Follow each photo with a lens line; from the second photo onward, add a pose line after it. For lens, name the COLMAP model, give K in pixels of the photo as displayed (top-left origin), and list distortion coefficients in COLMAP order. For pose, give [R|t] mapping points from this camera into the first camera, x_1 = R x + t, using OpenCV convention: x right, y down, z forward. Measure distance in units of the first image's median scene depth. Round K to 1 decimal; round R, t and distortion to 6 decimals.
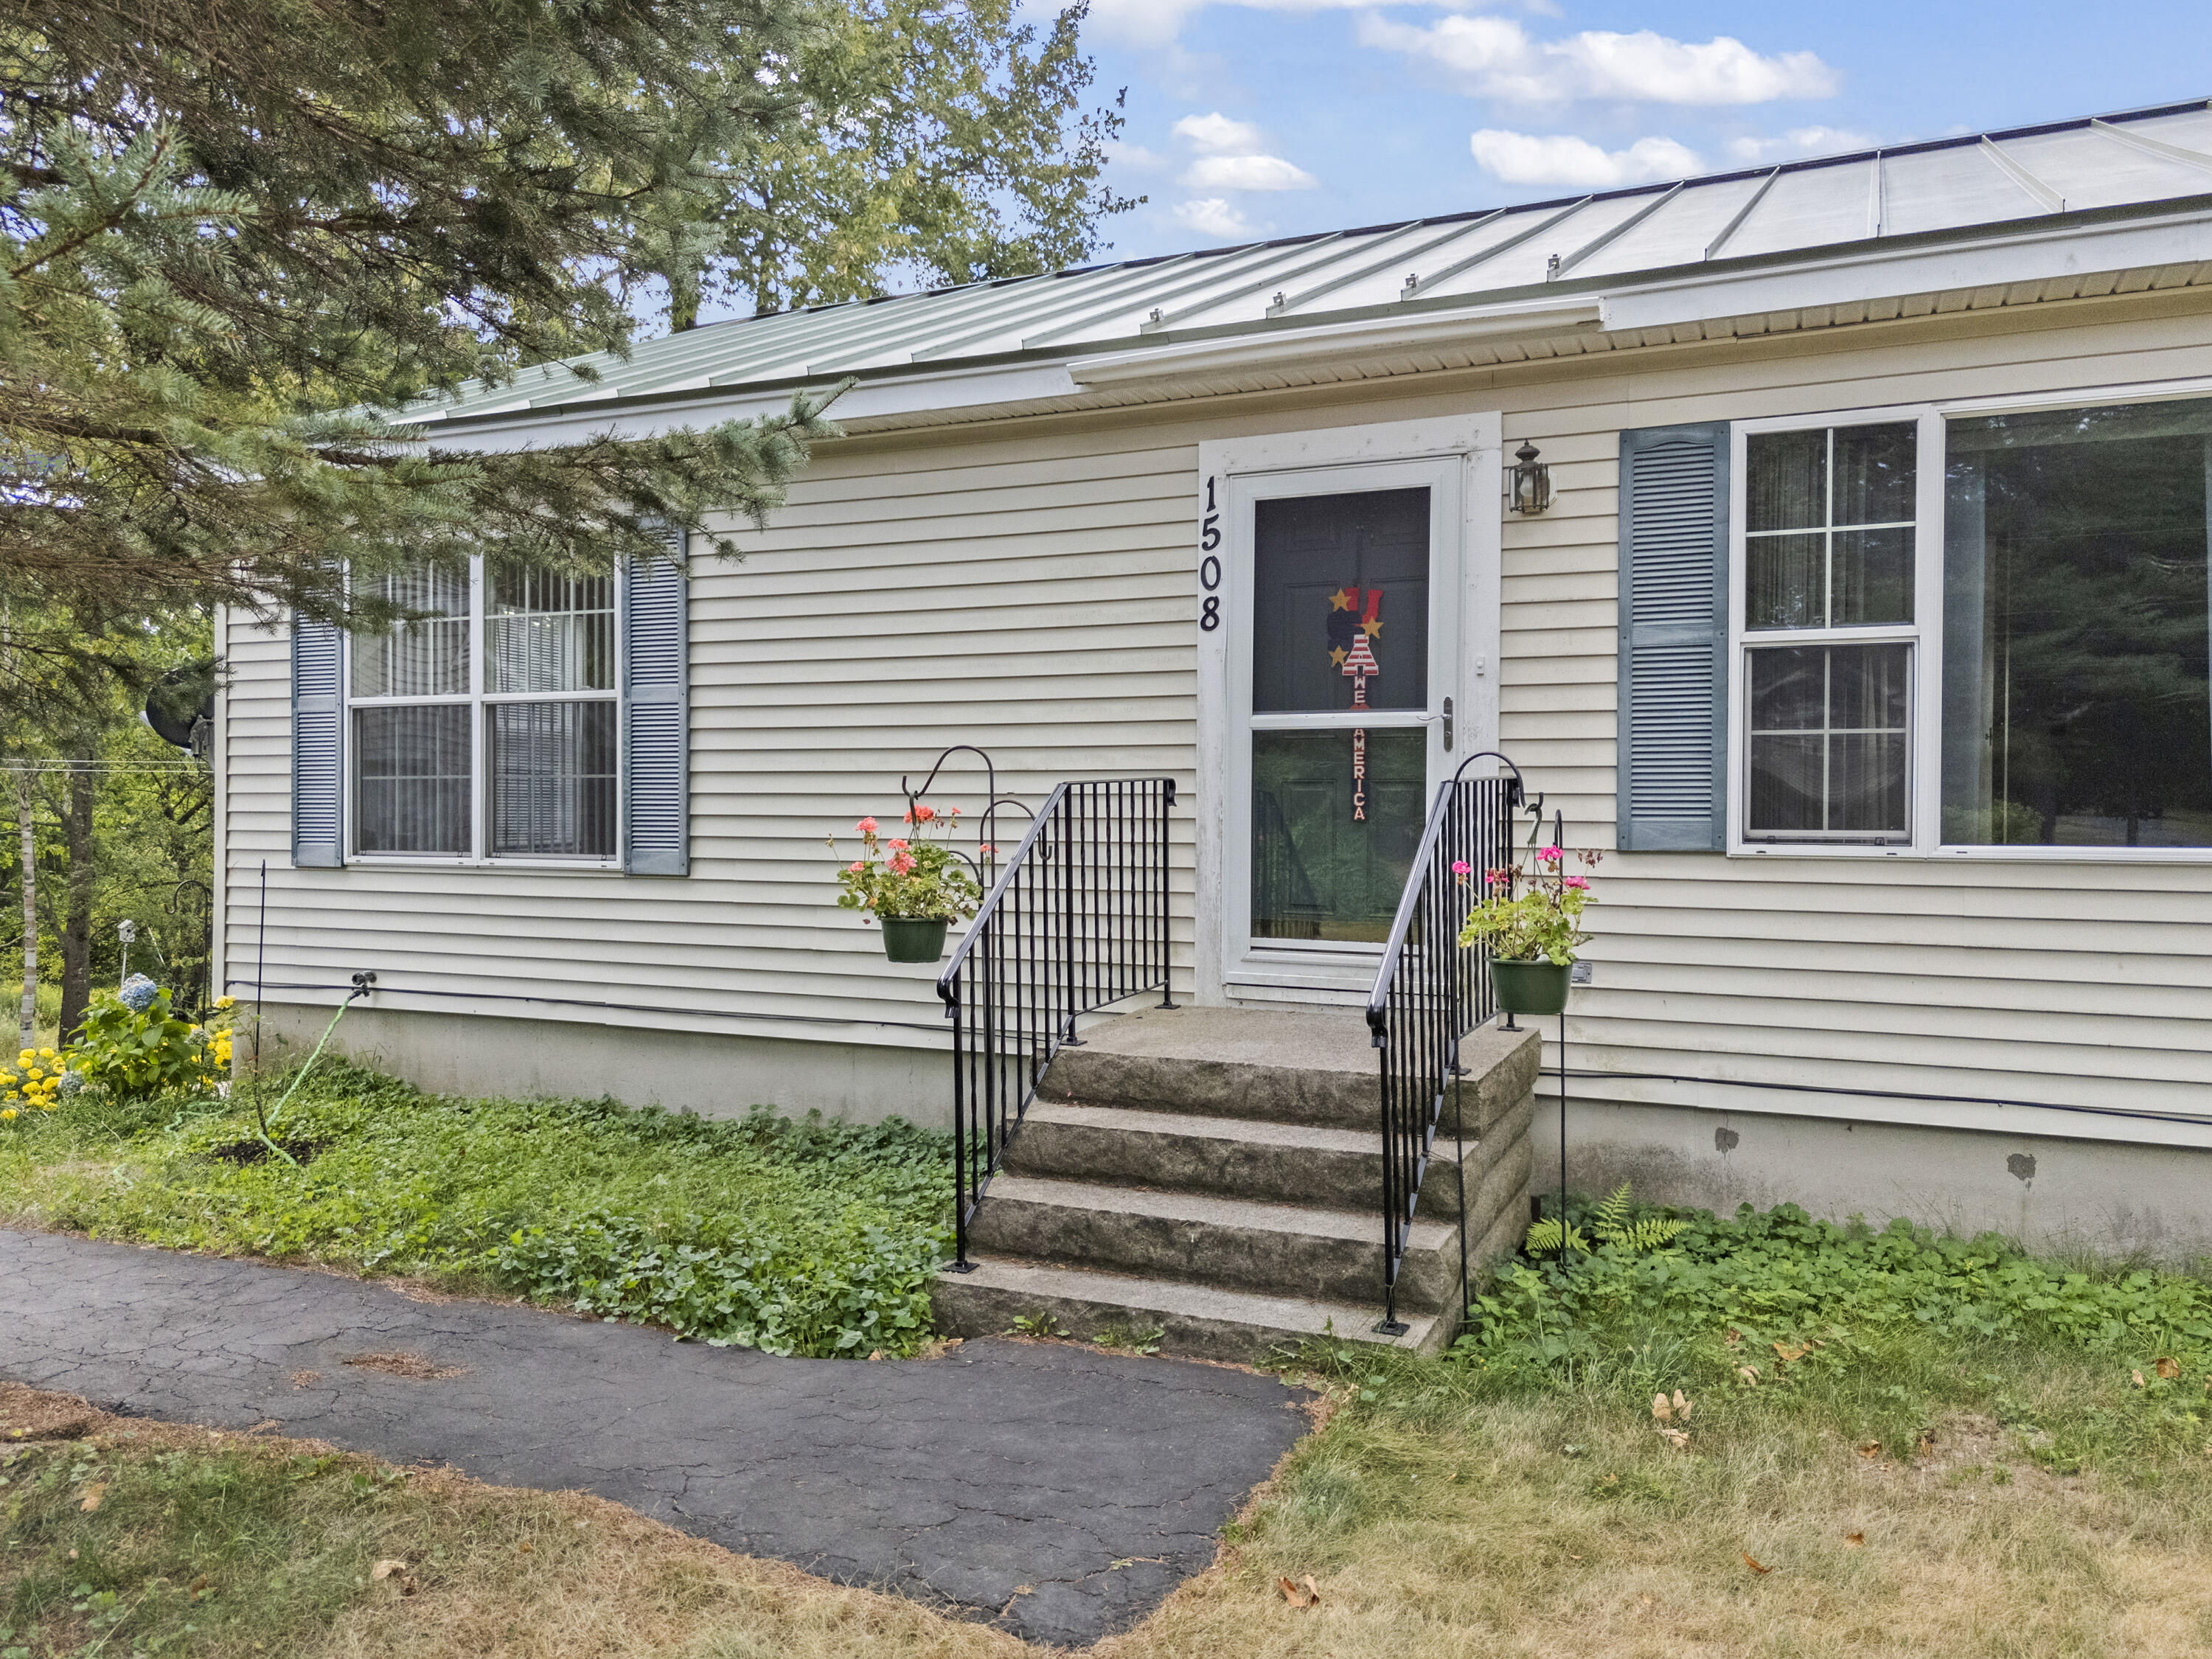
lens RADIAL K [[1673.9, 0, 1096.1], [0, 1673.9, 828.4], [0, 0, 1]] dist [0.016126, 0.000248]
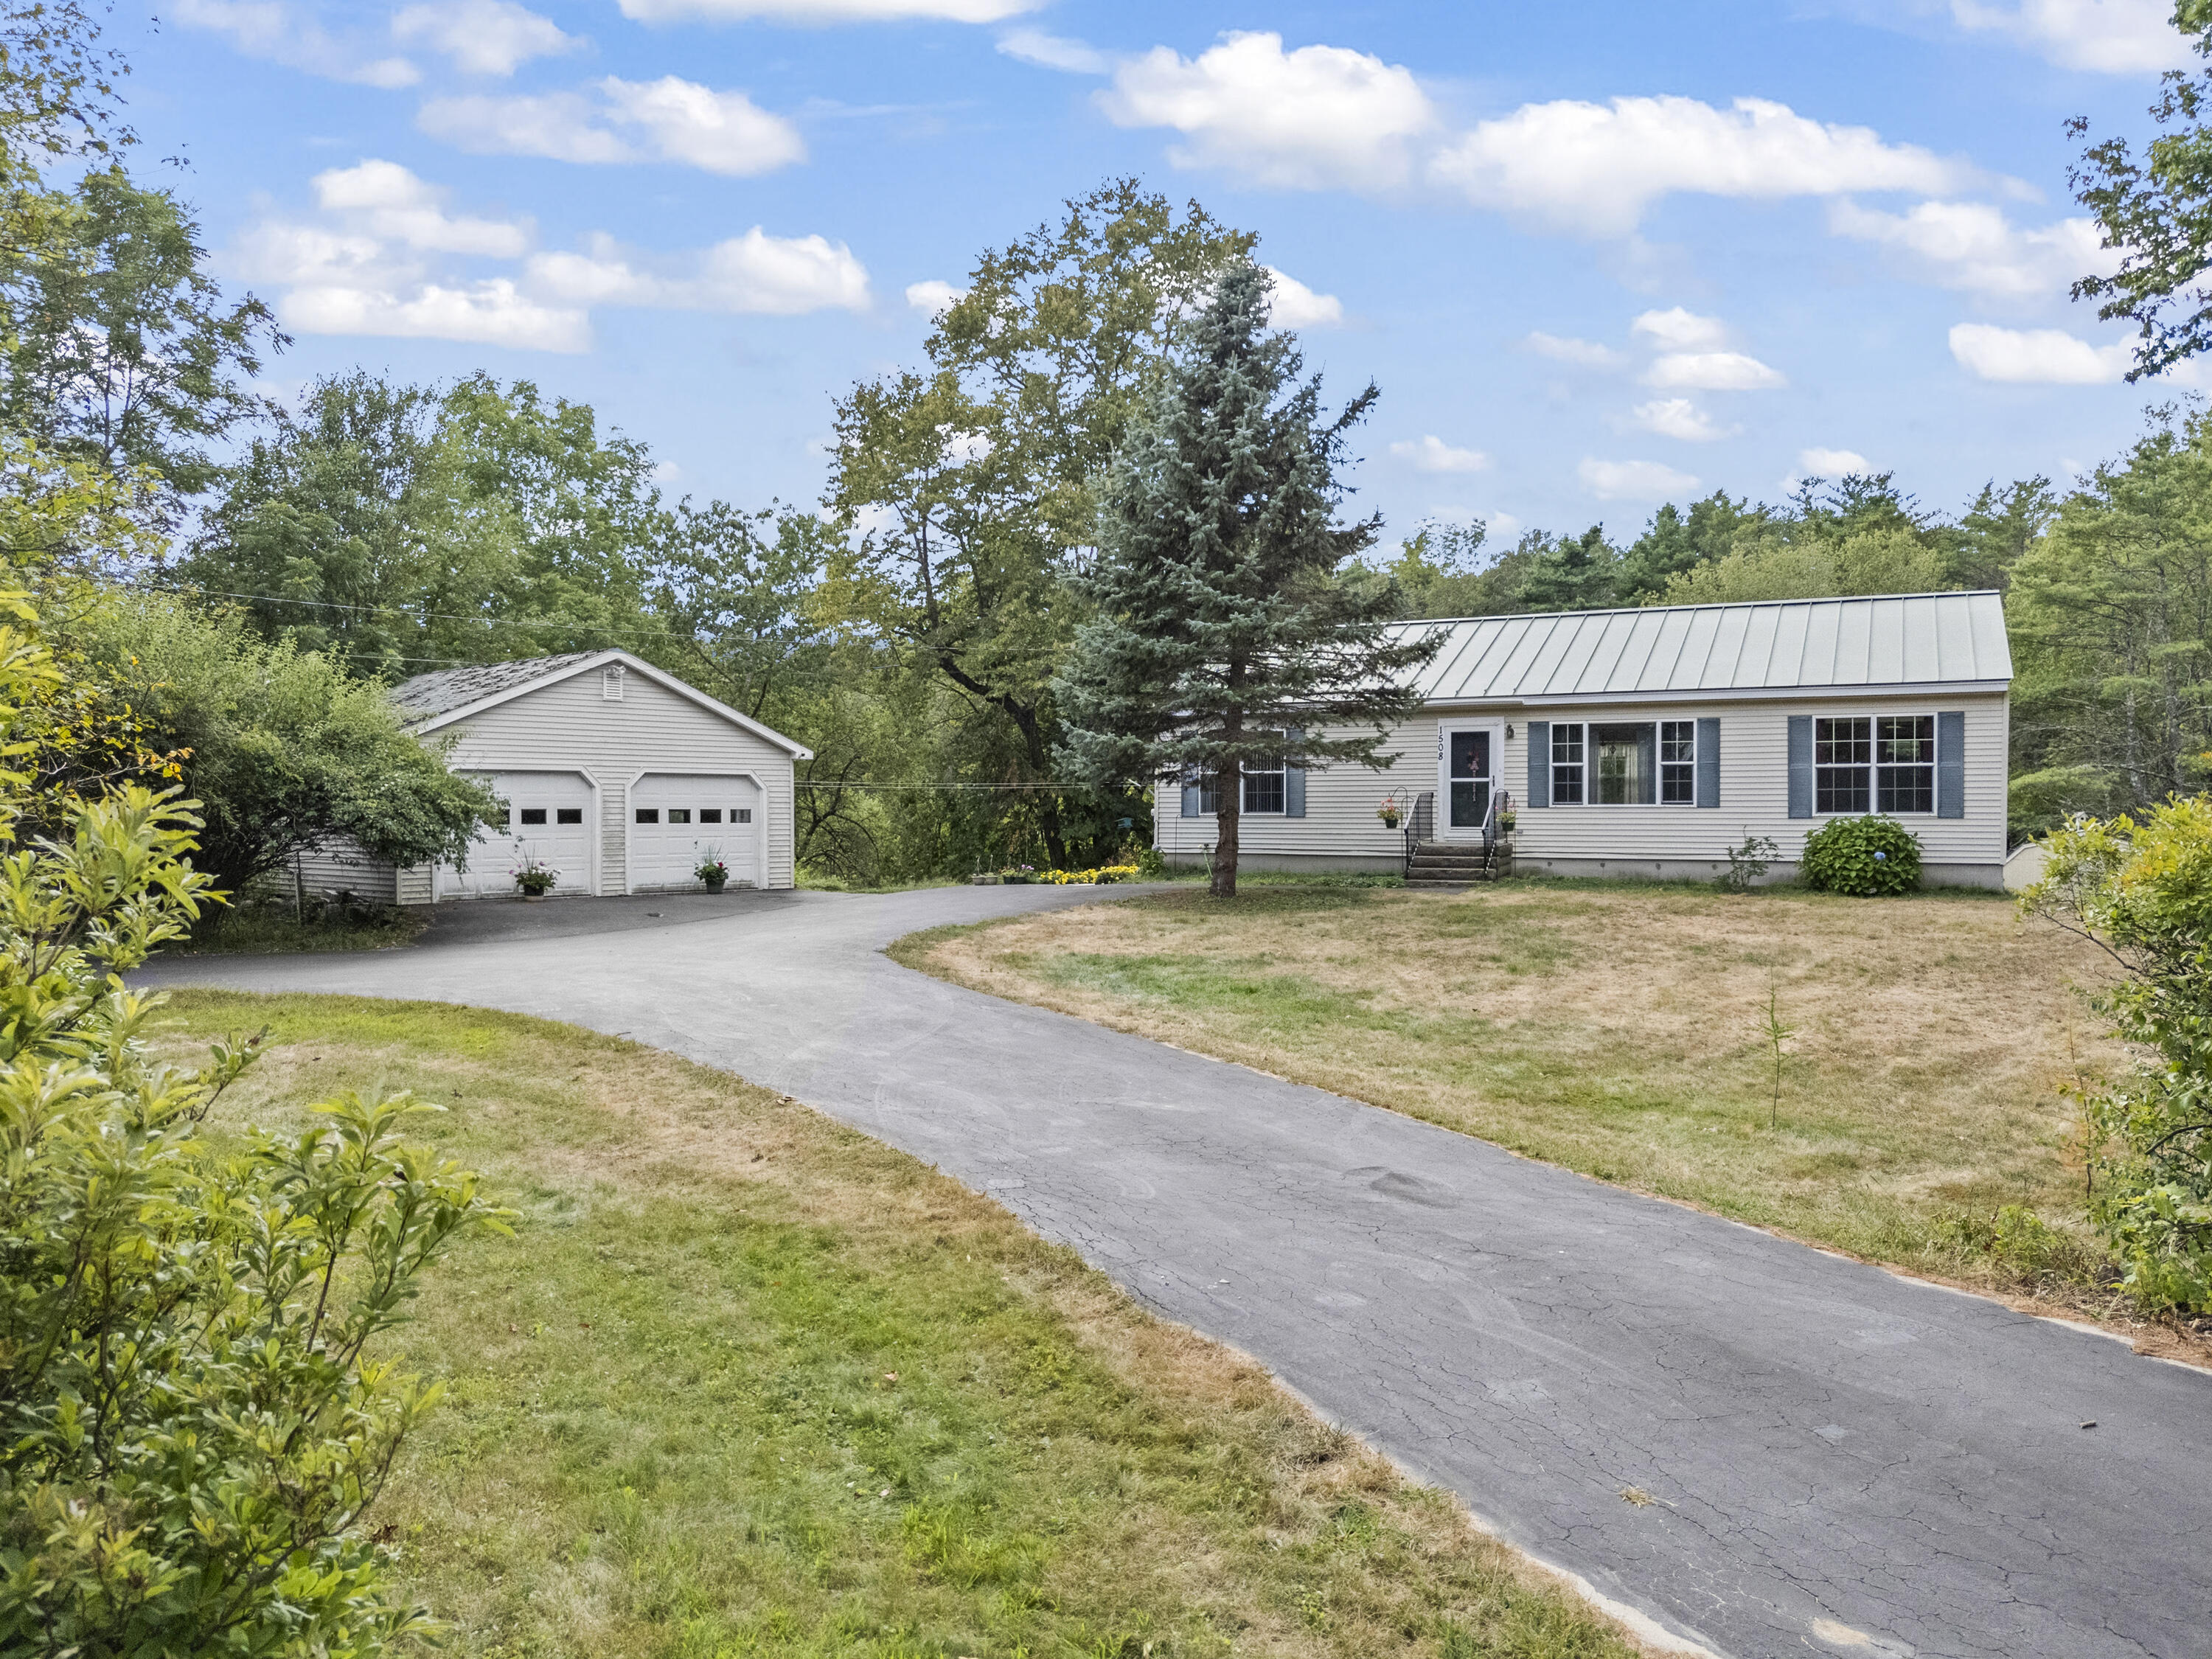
lens RADIAL K [[1673.9, 0, 1096.1], [0, 1673.9, 828.4], [0, 0, 1]] dist [0.016126, 0.000248]
pose [[0.999708, -0.005473, -0.023522, -0.846962], [0.005502, 0.999984, 0.001148, 0.064688], [0.023515, -0.001277, 0.999723, -3.970951]]
